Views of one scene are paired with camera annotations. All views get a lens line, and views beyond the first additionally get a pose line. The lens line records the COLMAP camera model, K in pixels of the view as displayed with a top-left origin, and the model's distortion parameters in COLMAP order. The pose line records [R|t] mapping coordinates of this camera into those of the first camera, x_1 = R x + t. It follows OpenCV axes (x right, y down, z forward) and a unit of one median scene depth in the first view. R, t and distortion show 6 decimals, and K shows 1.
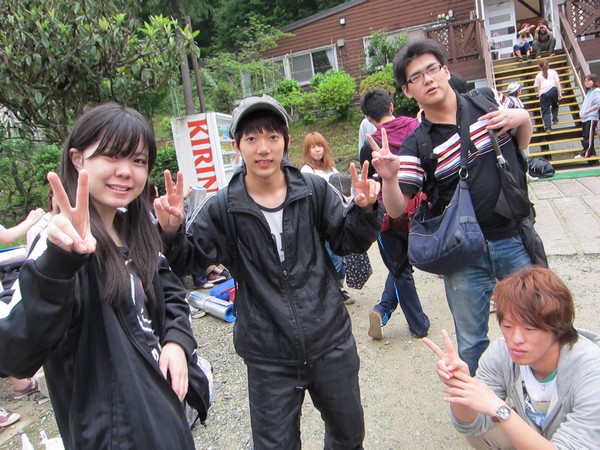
lens RADIAL K [[487.2, 0, 300.0], [0, 487.2, 225.0], [0, 0, 1]] dist [-0.045206, 0.001543]
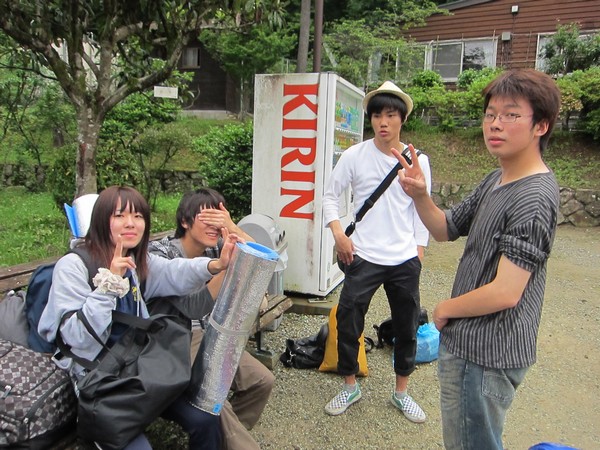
lens RADIAL K [[487.2, 0, 300.0], [0, 487.2, 225.0], [0, 0, 1]] dist [-0.045206, 0.001543]
pose [[0.962114, 0.210610, -0.173149, -0.051096], [-0.209841, 0.977466, 0.022945, -0.043497], [0.174079, 0.014258, 0.984628, 0.274765]]
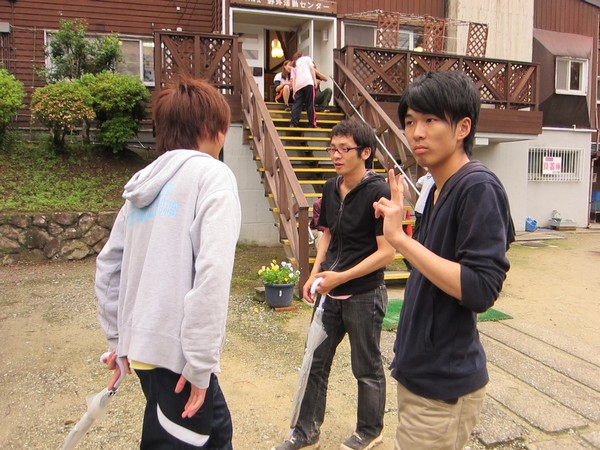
lens RADIAL K [[487.2, 0, 300.0], [0, 487.2, 225.0], [0, 0, 1]] dist [-0.045206, 0.001543]
pose [[0.787092, 0.088994, 0.610382, 0.047753], [-0.024434, 0.993259, -0.113310, -0.091519], [-0.616351, 0.074271, 0.783961, 0.434851]]
